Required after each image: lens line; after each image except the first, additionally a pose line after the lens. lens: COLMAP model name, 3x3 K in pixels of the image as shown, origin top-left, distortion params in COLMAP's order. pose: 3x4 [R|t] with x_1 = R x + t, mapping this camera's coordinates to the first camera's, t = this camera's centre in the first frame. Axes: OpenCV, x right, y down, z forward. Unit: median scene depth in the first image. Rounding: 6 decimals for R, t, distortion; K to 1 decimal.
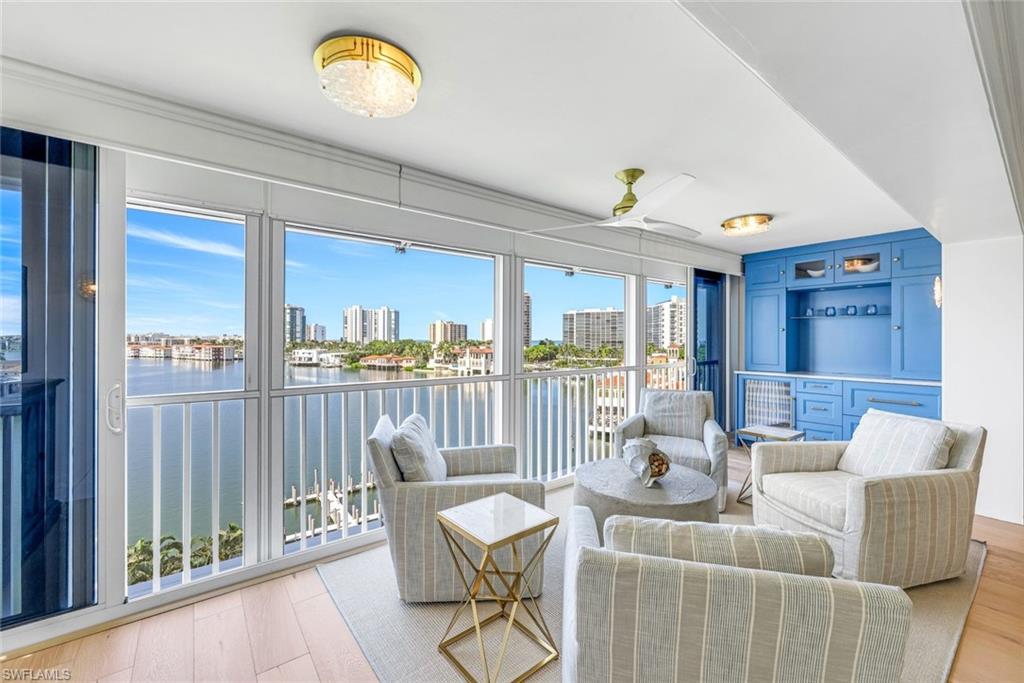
lens RADIAL K [[415.7, 0, 509.0], [0, 415.7, 339.0], [0, 0, 1]] dist [-0.002596, -0.000257]
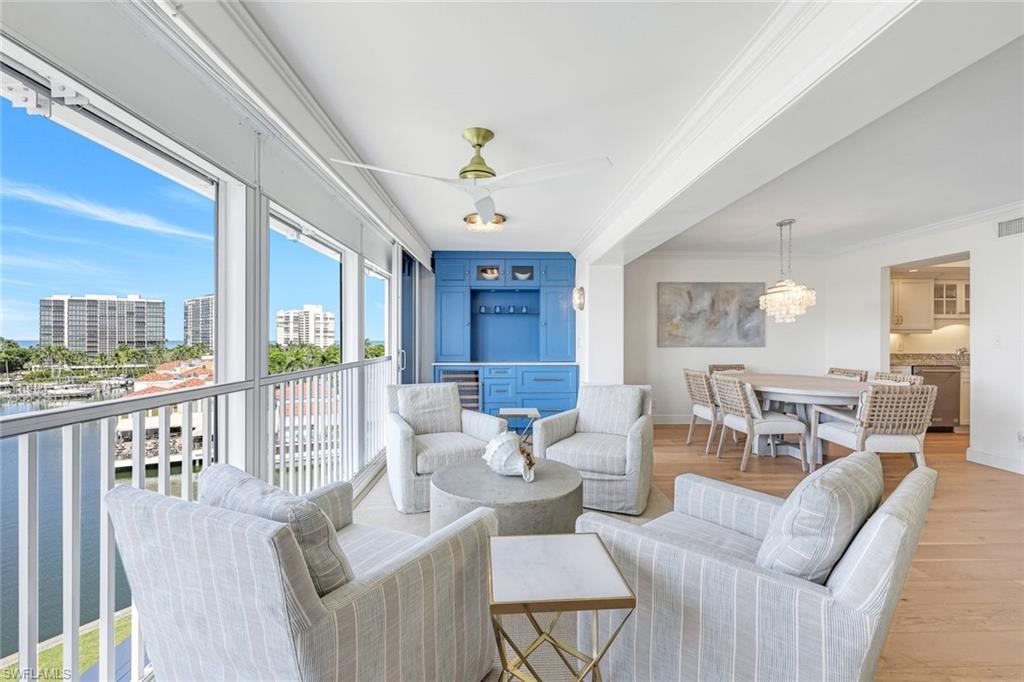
lens RADIAL K [[438.9, 0, 512.0], [0, 438.9, 341.0], [0, 0, 1]] dist [0.002388, 0.000178]
pose [[0.574570, -0.003797, 0.818447, -0.229485], [-0.000532, 0.999987, 0.005013, 0.017160], [-0.818455, -0.003316, 0.574561, 0.220068]]
